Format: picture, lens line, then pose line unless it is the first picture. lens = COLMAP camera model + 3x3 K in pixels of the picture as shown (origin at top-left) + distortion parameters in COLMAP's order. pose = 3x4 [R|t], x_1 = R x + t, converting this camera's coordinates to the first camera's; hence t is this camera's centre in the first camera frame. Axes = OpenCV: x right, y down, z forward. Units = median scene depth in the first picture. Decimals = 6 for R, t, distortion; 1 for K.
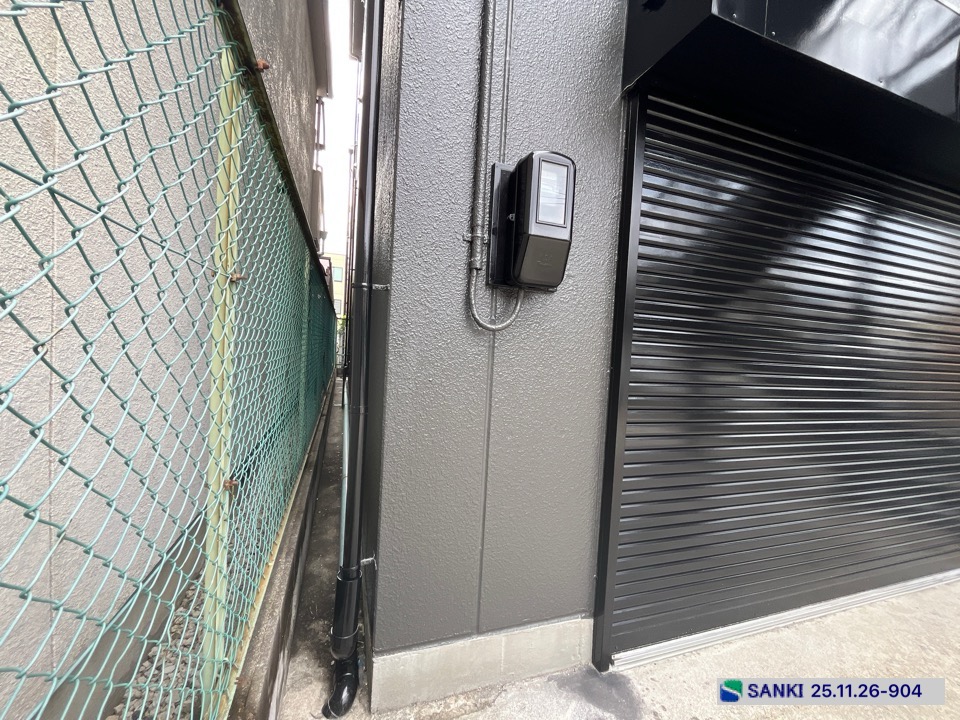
lens RADIAL K [[389.4, 0, 477.1], [0, 389.4, 360.6], [0, 0, 1]] dist [-0.002241, -0.000153]
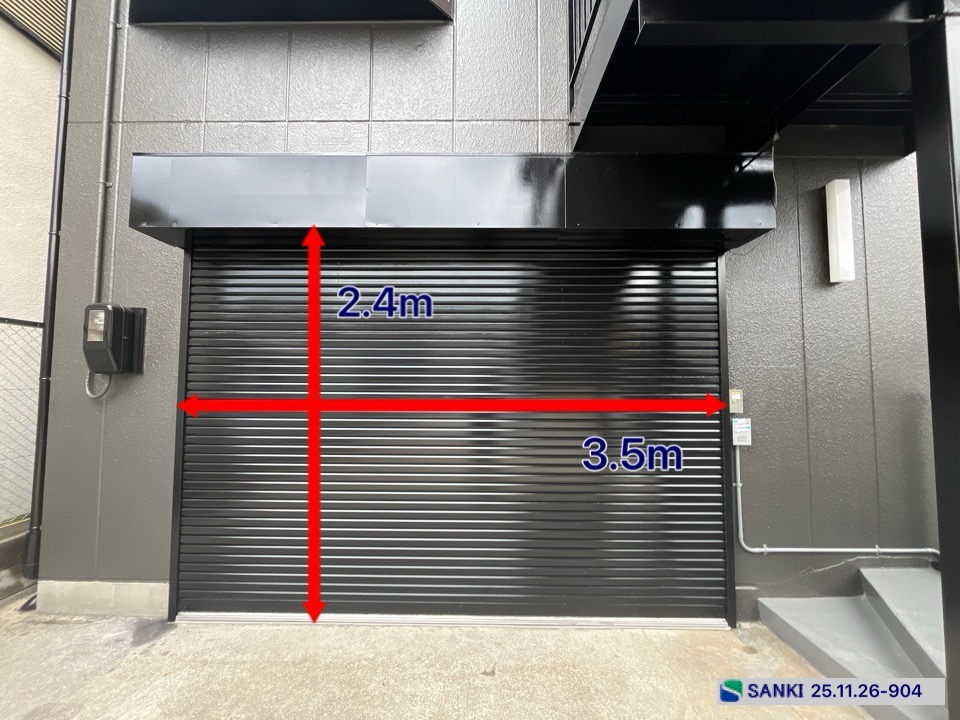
lens RADIAL K [[389.4, 0, 477.1], [0, 389.4, 360.6], [0, 0, 1]] dist [-0.002241, -0.000153]
pose [[0.941871, -0.067046, -0.329217, 2.035277], [0.034773, 0.994077, -0.102962, -0.004968], [0.334171, 0.085529, 0.938624, -0.097807]]
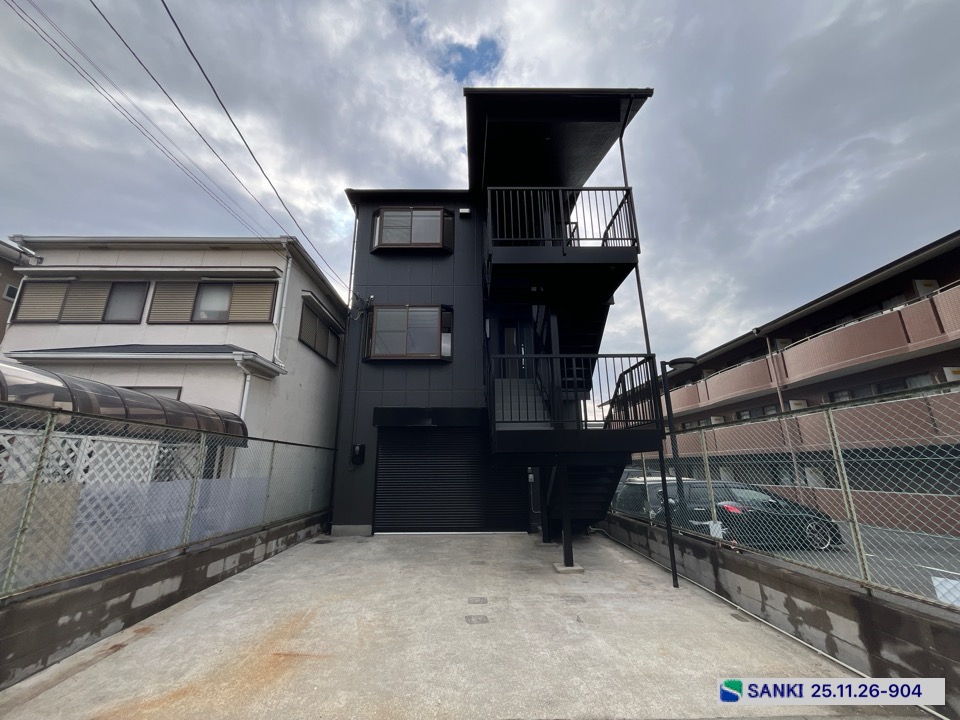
lens RADIAL K [[389.4, 0, 477.1], [0, 389.4, 360.6], [0, 0, 1]] dist [-0.002241, -0.000153]
pose [[0.948537, -0.138403, -0.284821, 3.598527], [0.045616, 0.949770, -0.309605, 0.244064], [0.313365, 0.280679, 0.907205, -4.126730]]
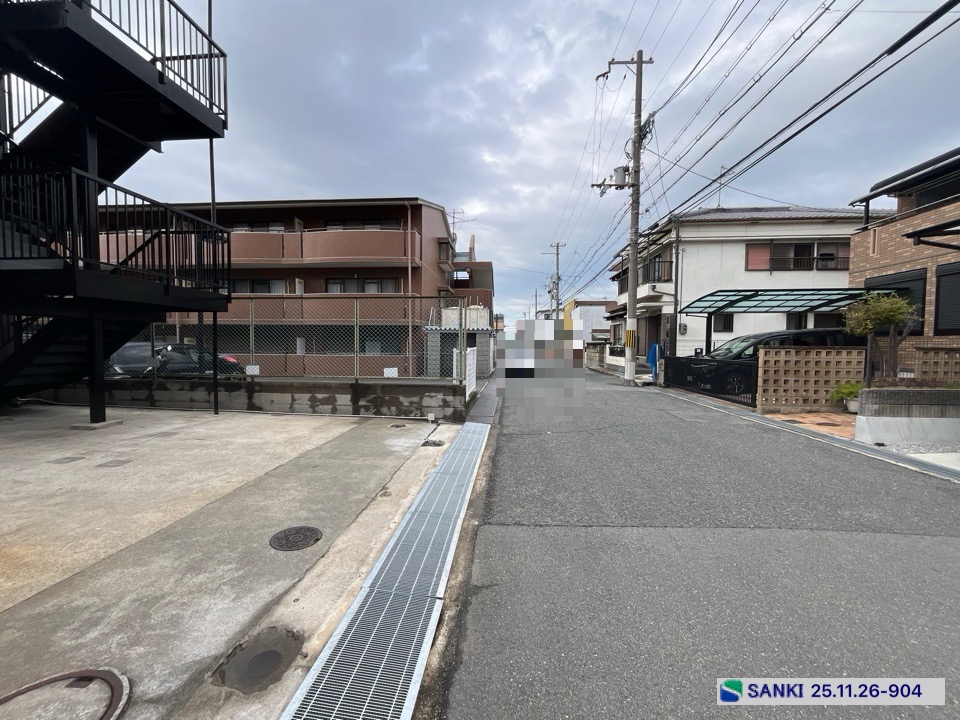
lens RADIAL K [[389.4, 0, 477.1], [0, 389.4, 360.6], [0, 0, 1]] dist [-0.002241, -0.000153]
pose [[0.405364, -0.086379, 0.910065, 1.385269], [0.042693, 0.996228, 0.075541, 0.326273], [-0.913158, 0.008232, 0.407523, -4.450595]]
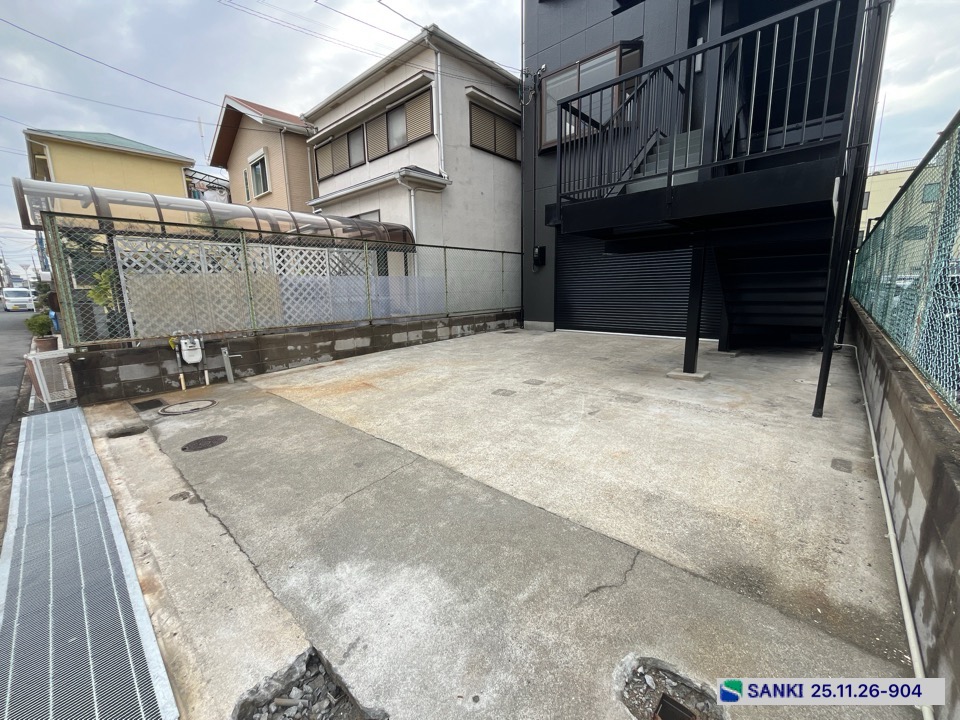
lens RADIAL K [[389.4, 0, 477.1], [0, 389.4, 360.6], [0, 0, 1]] dist [-0.002241, -0.000153]
pose [[0.478191, 0.100245, -0.872516, 4.895439], [0.018979, 0.992053, 0.124381, 0.501980], [0.878051, -0.076037, 0.472488, -2.773910]]
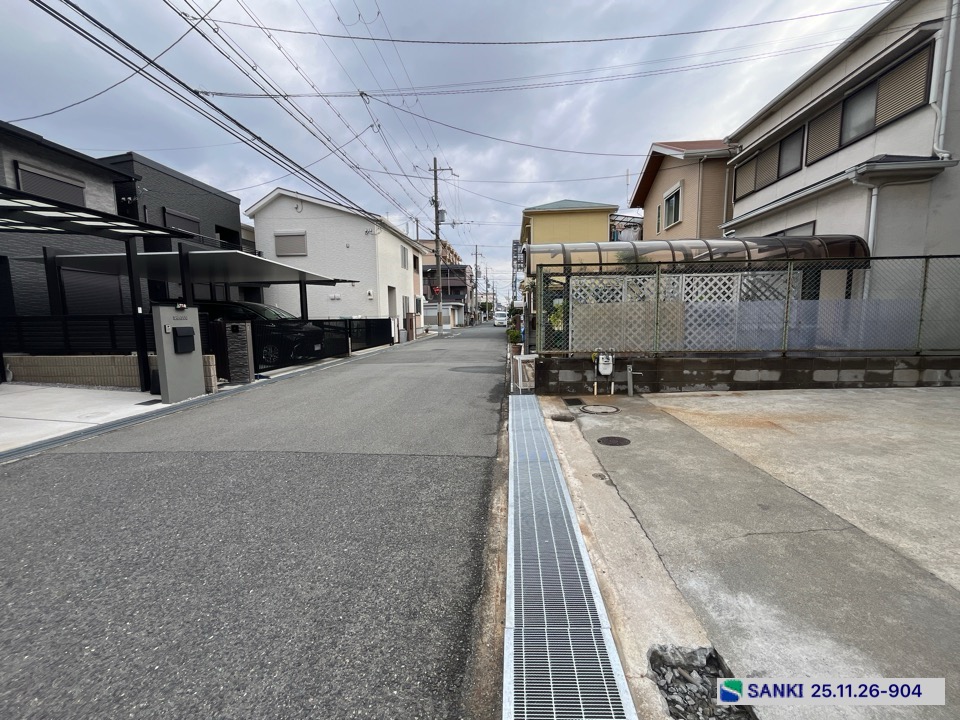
lens RADIAL K [[389.4, 0, 477.1], [0, 389.4, 360.6], [0, 0, 1]] dist [-0.002241, -0.000153]
pose [[-0.403488, 0.053874, -0.913398, 5.089022], [-0.034952, 0.996629, 0.074223, 0.486614], [0.914317, 0.061873, -0.400244, -2.928972]]
